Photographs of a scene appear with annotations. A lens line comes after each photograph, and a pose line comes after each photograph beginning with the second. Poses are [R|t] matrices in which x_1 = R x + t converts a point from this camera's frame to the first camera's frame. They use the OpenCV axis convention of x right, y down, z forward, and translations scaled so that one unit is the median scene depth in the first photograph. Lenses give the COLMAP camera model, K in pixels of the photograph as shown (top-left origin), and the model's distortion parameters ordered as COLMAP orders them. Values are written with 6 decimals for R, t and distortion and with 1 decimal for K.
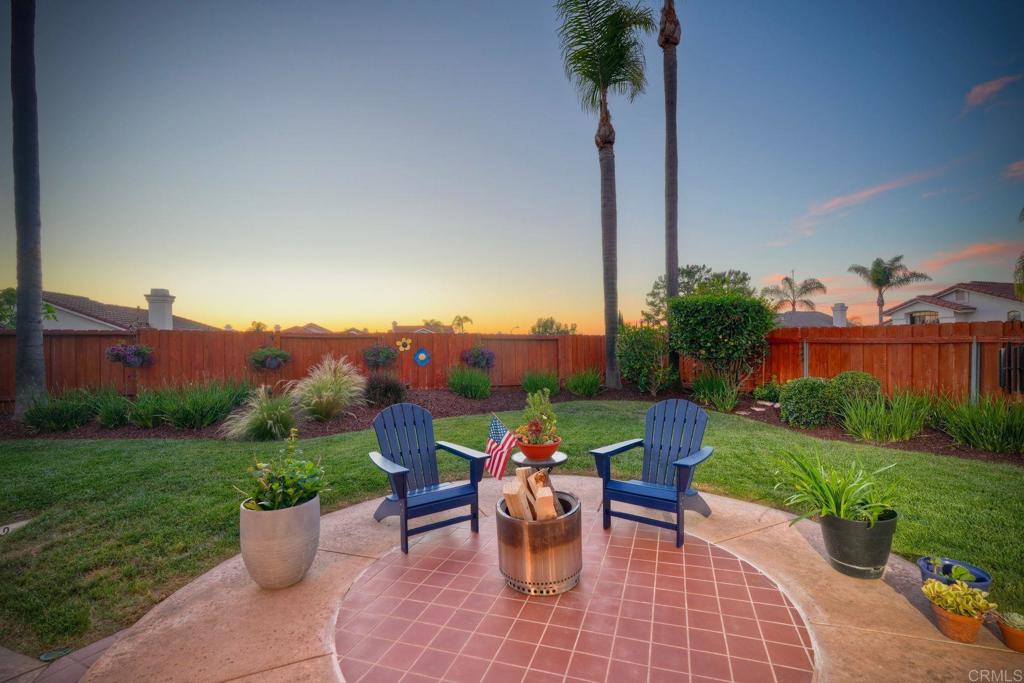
lens RADIAL K [[448.2, 0, 516.8], [0, 448.2, 344.9], [0, 0, 1]] dist [-0.002296, -0.000680]
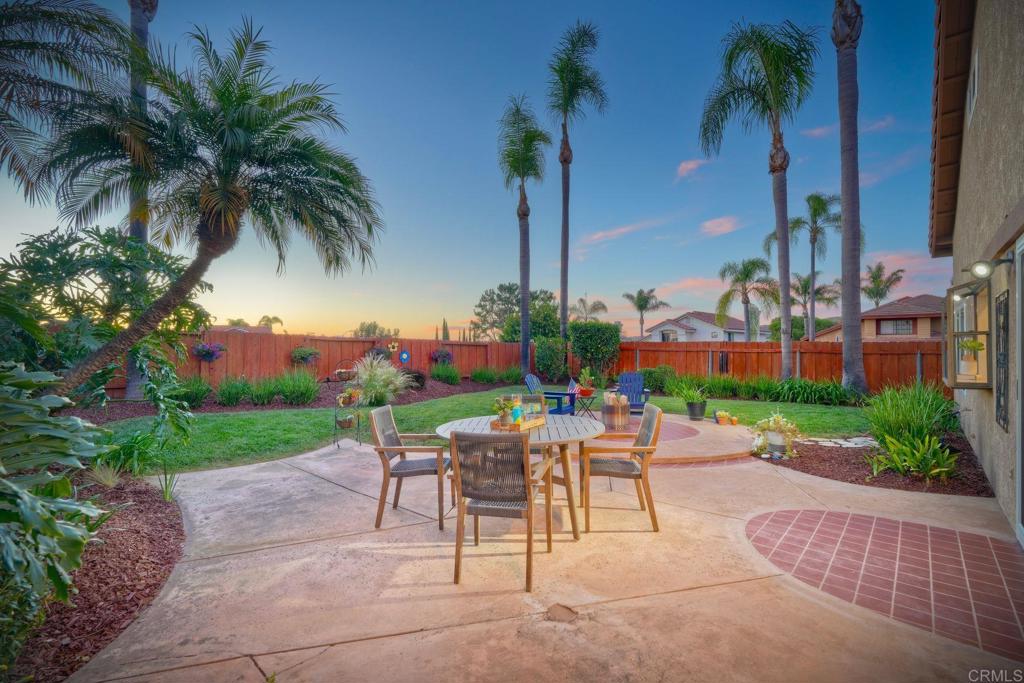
lens RADIAL K [[448.2, 0, 512.3], [0, 448.2, 341.4], [0, 0, 1]] dist [-0.002296, -0.000680]
pose [[0.912205, 0.023478, 0.409062, -0.173404], [-0.015391, 0.999616, -0.023049, 0.003033], [-0.409446, 0.014729, 0.912216, -0.137248]]
